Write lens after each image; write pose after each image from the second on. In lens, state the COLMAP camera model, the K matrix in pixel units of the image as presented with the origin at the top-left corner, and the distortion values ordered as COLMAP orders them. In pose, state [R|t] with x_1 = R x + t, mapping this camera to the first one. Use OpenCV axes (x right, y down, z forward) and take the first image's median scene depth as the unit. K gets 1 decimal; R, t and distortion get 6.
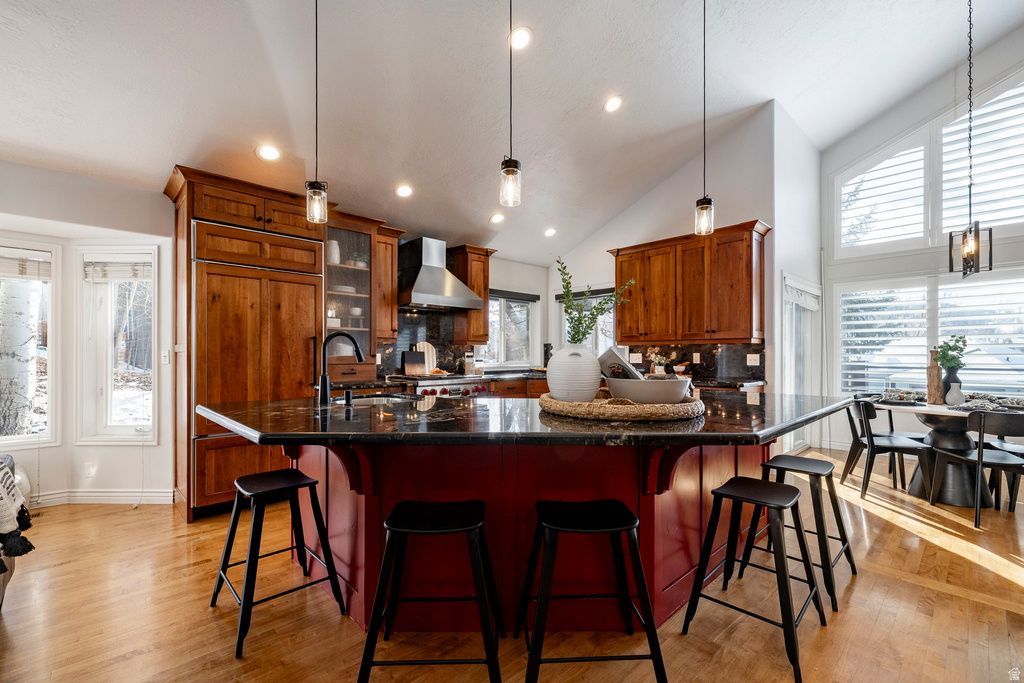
lens RADIAL K [[440.1, 0, 512.9], [0, 440.1, 357.6], [0, 0, 1]] dist [-0.001340, -0.000286]
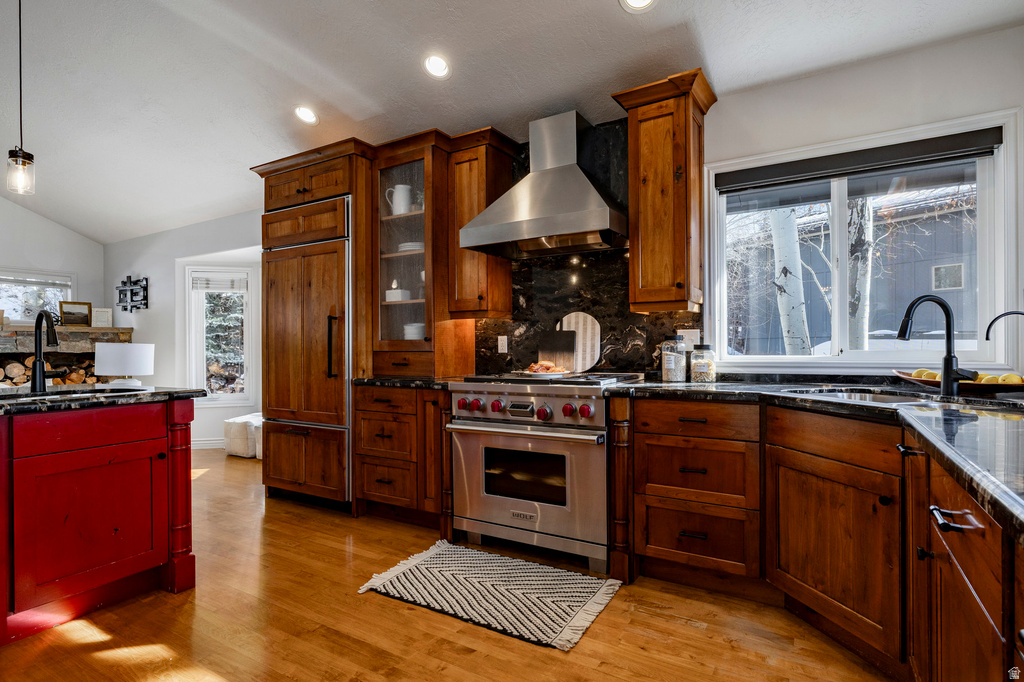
lens RADIAL K [[526.3, 0, 514.6], [0, 526.3, 347.7], [0, 0, 1]] dist [-0.001743, 0.001543]
pose [[0.278732, -0.003452, -0.960363, 0.419822], [0.001787, 0.999994, -0.003076, 0.009744], [0.960367, -0.000859, 0.278736, 0.792068]]
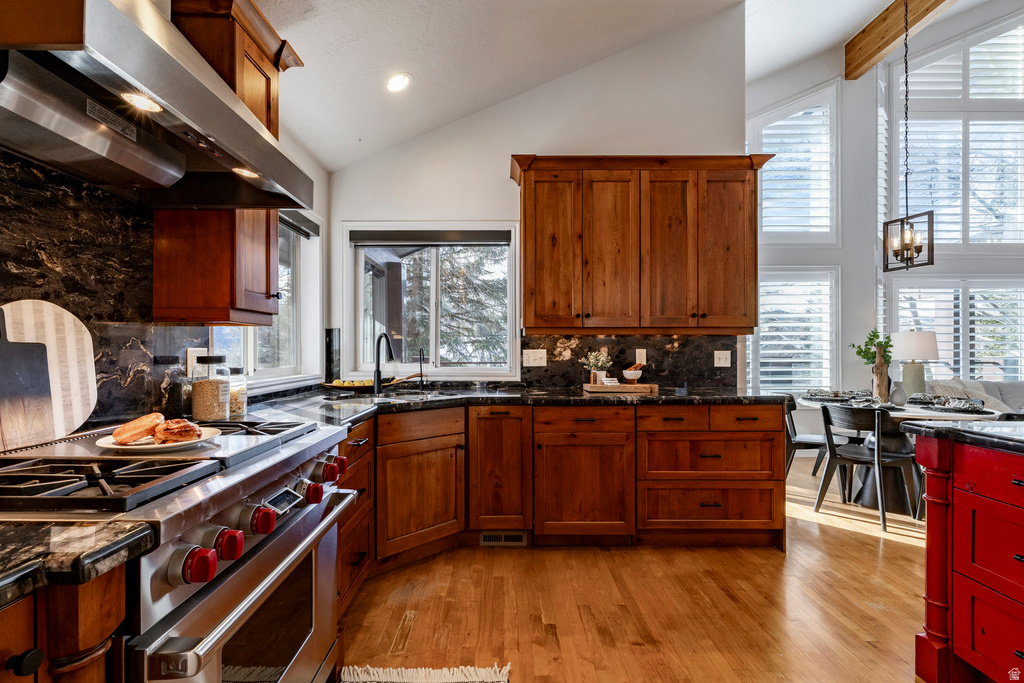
lens RADIAL K [[475.2, 0, 495.7], [0, 475.2, 343.3], [0, 0, 1]] dist [0.007141, 0.000636]
pose [[0.681546, 0.008168, 0.731730, -0.236289], [0.005632, 0.999850, -0.016407, -0.008666], [-0.731754, 0.015303, 0.681397, 0.692984]]
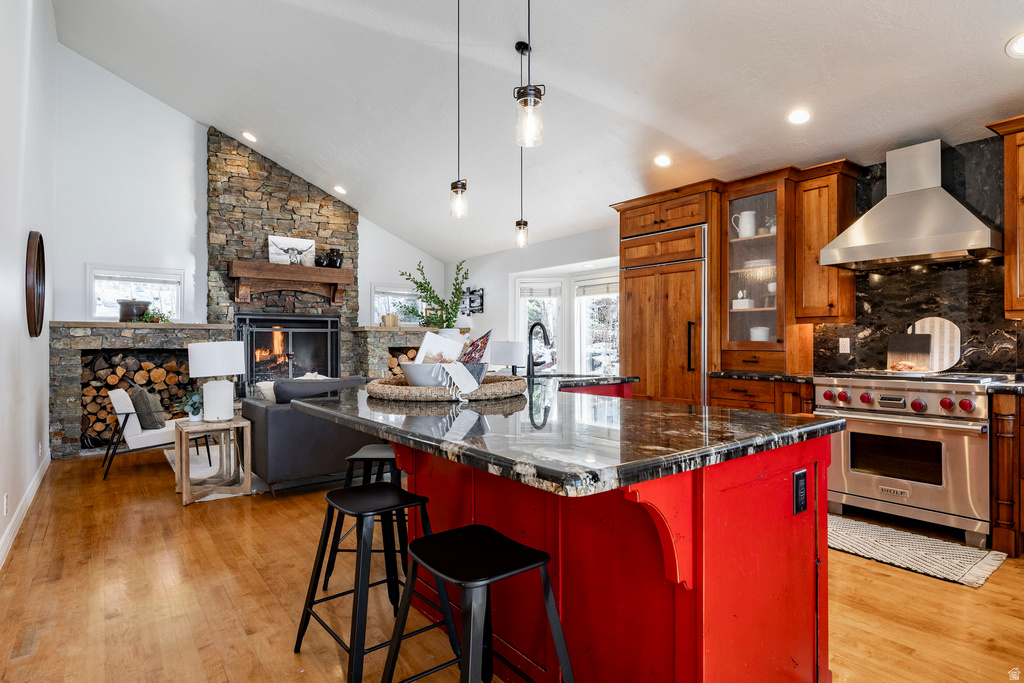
lens RADIAL K [[555.7, 0, 509.3], [0, 555.7, 340.3], [0, 0, 1]] dist [0.004688, -0.001388]
pose [[-0.100571, -0.006462, -0.994909, 0.637583], [-0.005967, 0.999965, -0.005892, 0.002891], [0.994912, 0.005344, -0.100606, 0.539760]]
